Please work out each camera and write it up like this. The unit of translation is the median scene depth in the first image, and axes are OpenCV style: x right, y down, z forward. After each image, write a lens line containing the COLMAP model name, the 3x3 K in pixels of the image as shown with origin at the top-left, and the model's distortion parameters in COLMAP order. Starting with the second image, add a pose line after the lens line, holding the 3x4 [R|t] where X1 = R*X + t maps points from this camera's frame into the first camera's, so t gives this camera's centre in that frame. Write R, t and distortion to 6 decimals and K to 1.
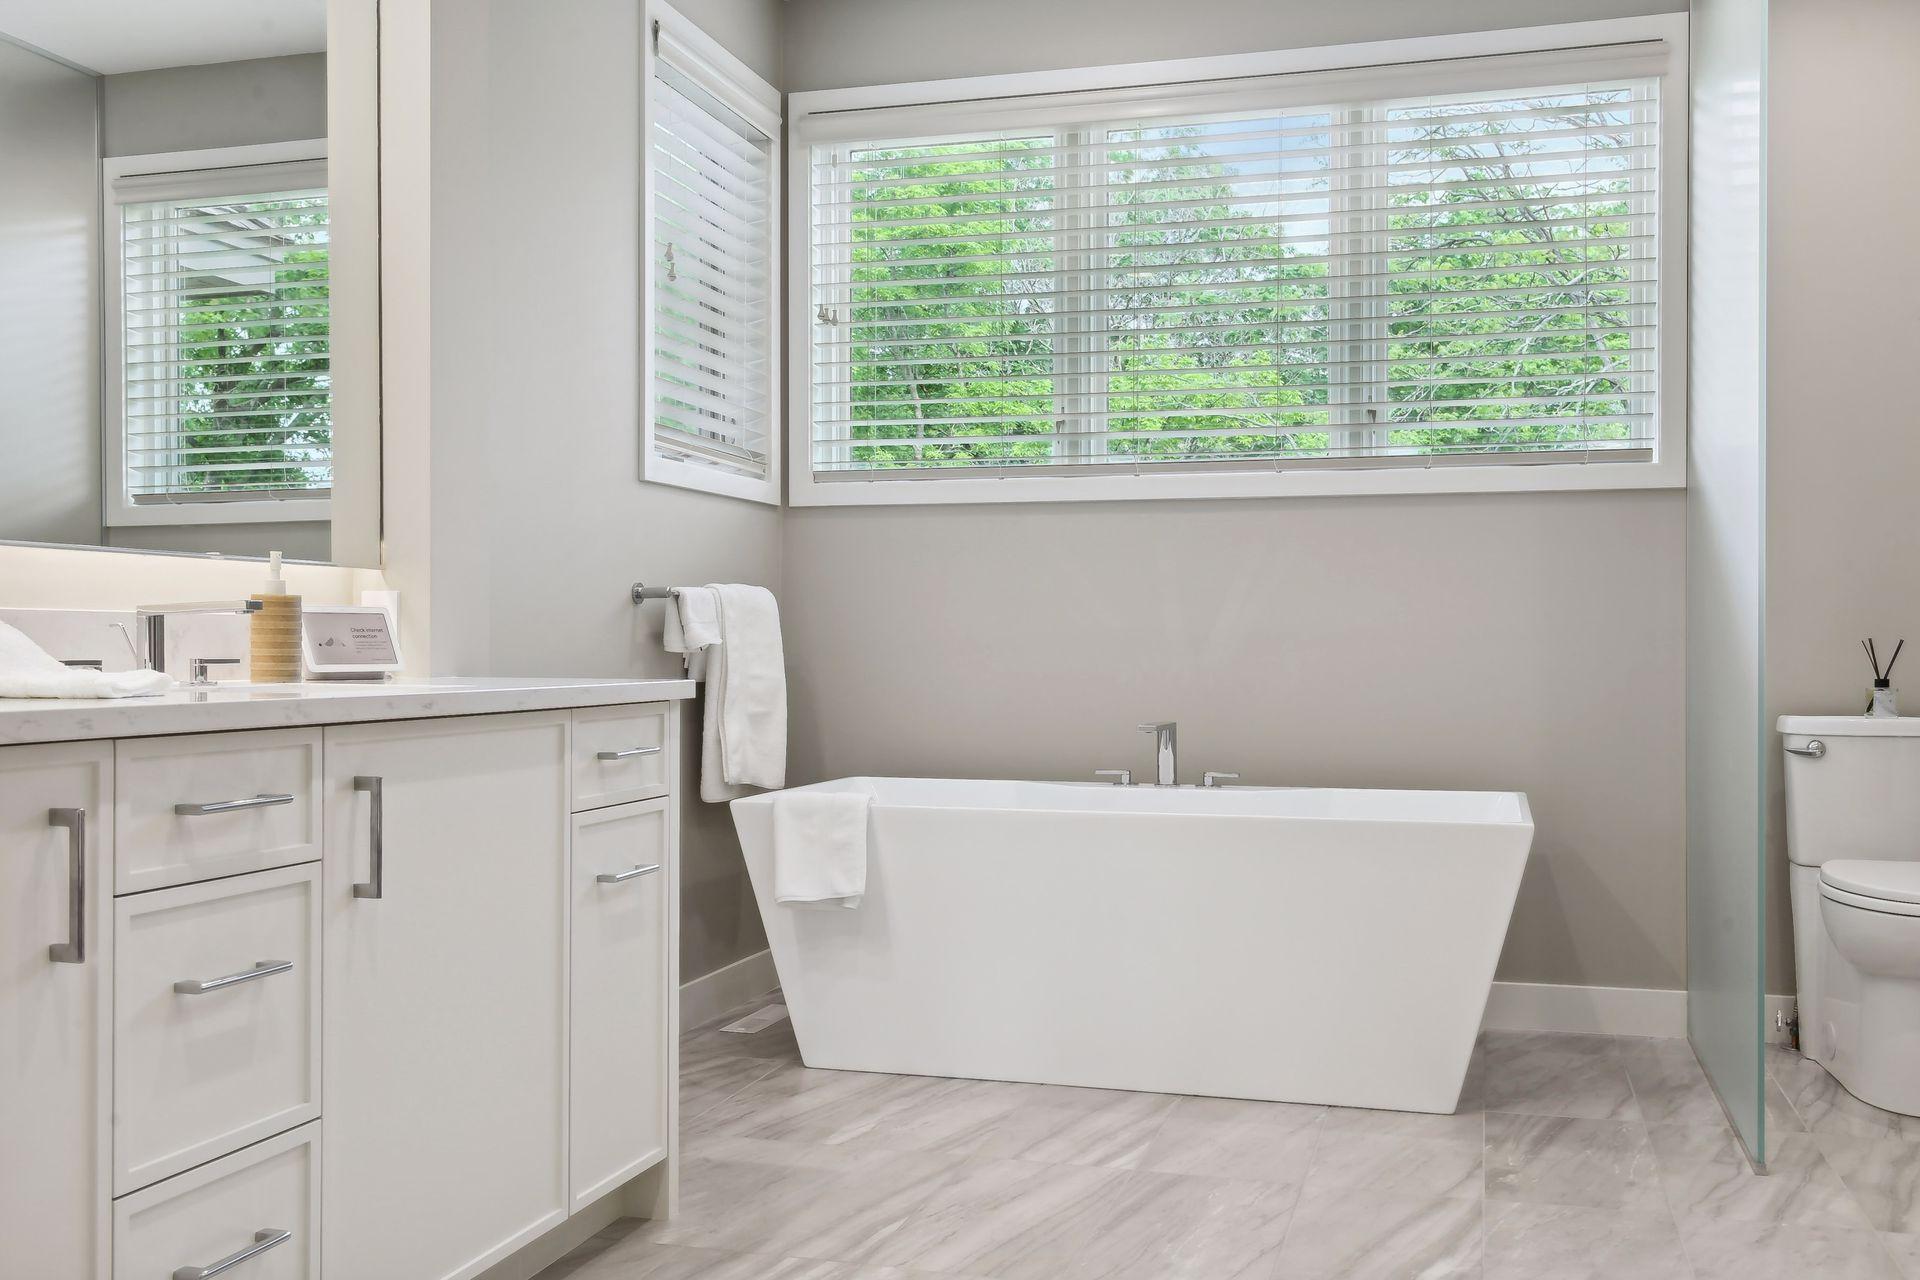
lens RADIAL K [[1852.1, 0, 963.2], [0, 1852.1, 647.1], [0, 0, 1]] dist [0.010399, 0.000000]
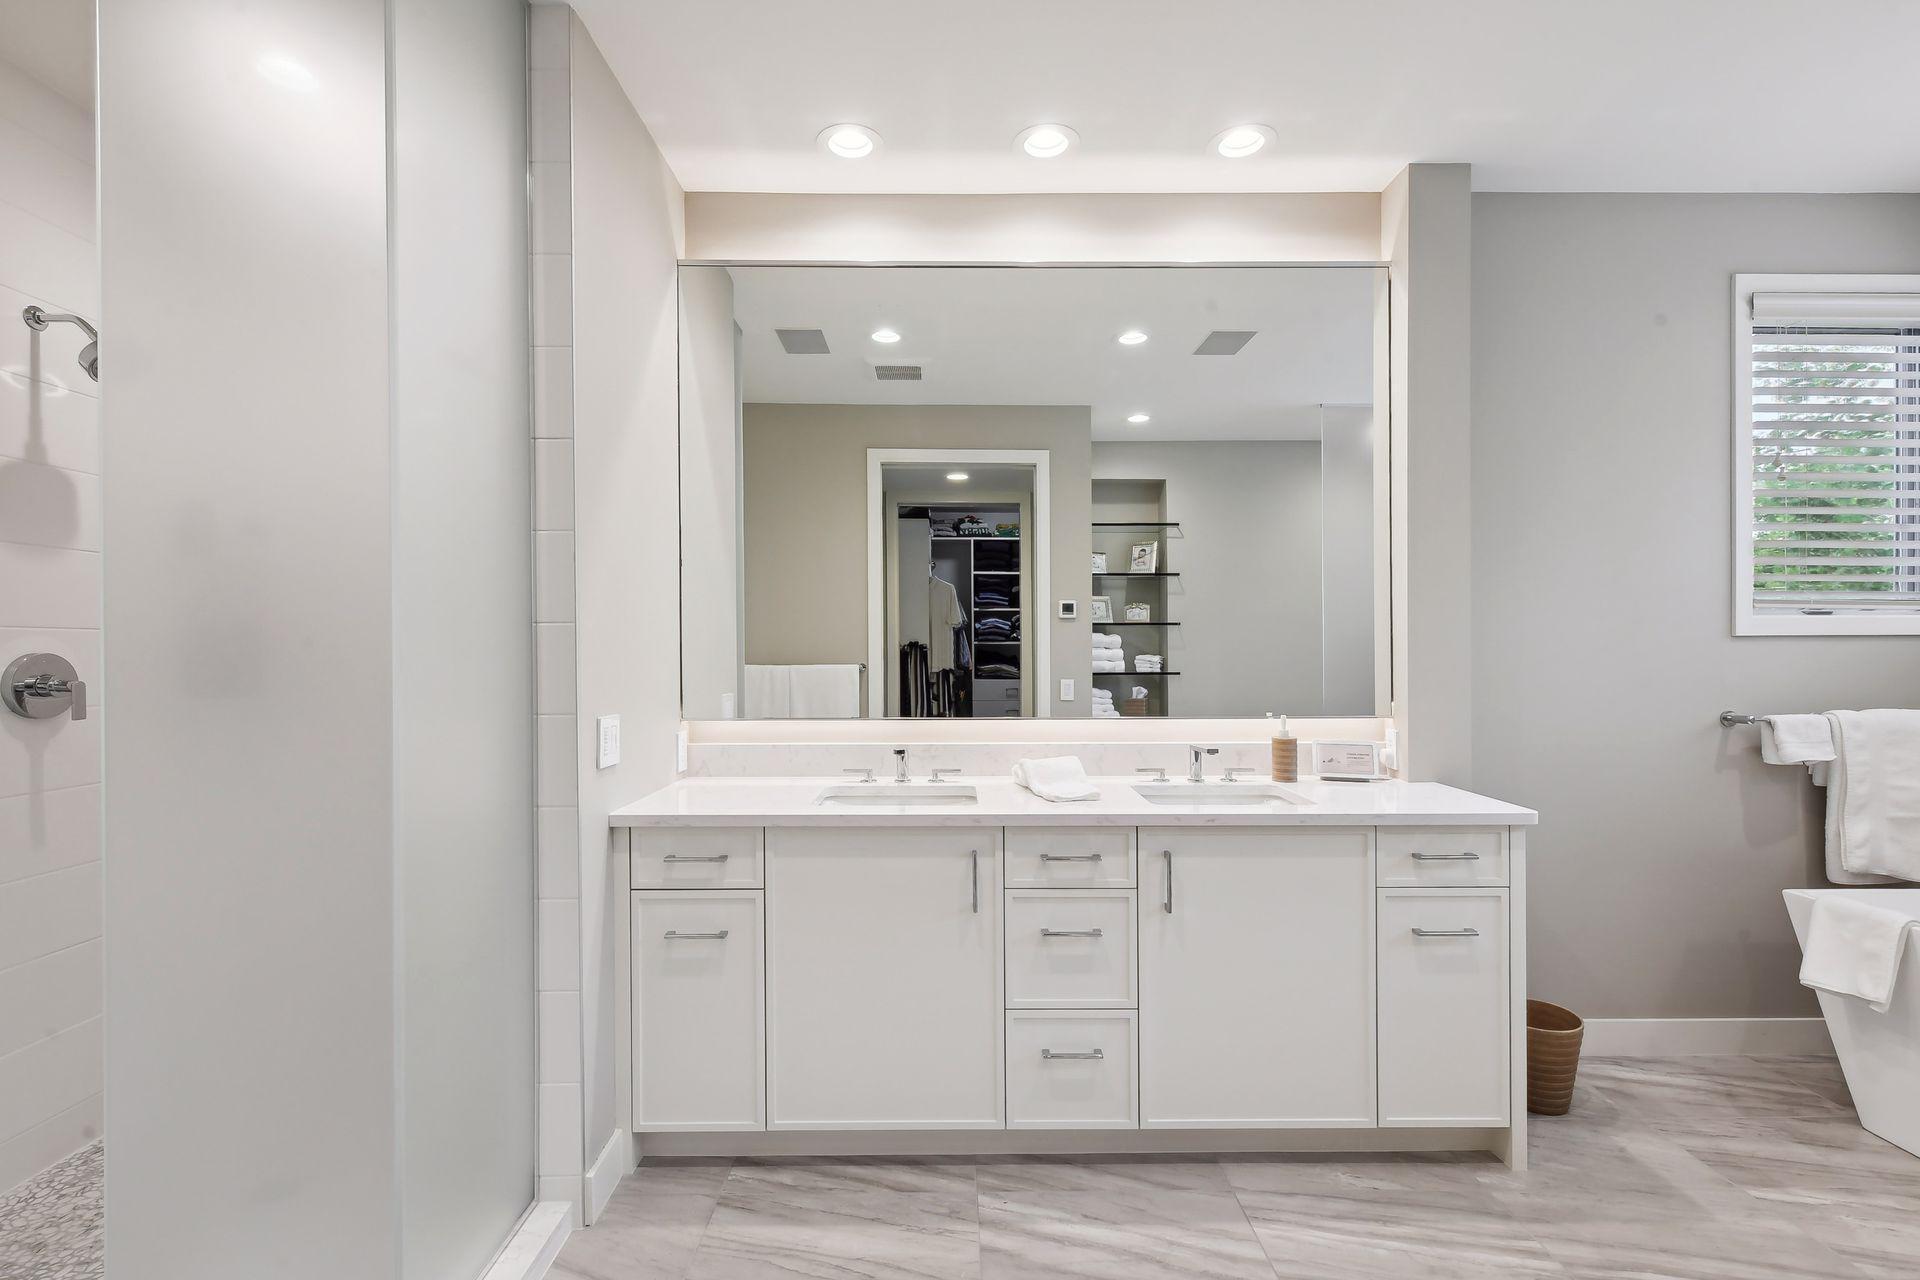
lens RADIAL K [[883.8, 0, 965.8], [0, 883.8, 637.4], [0, 0, 1]] dist [-0.000662, 0.000393]
pose [[0.270657, -0.004127, -0.962667, 0.408137], [0.004277, 0.999986, -0.003085, -0.120957], [0.962666, -0.003283, 0.270671, 0.377613]]
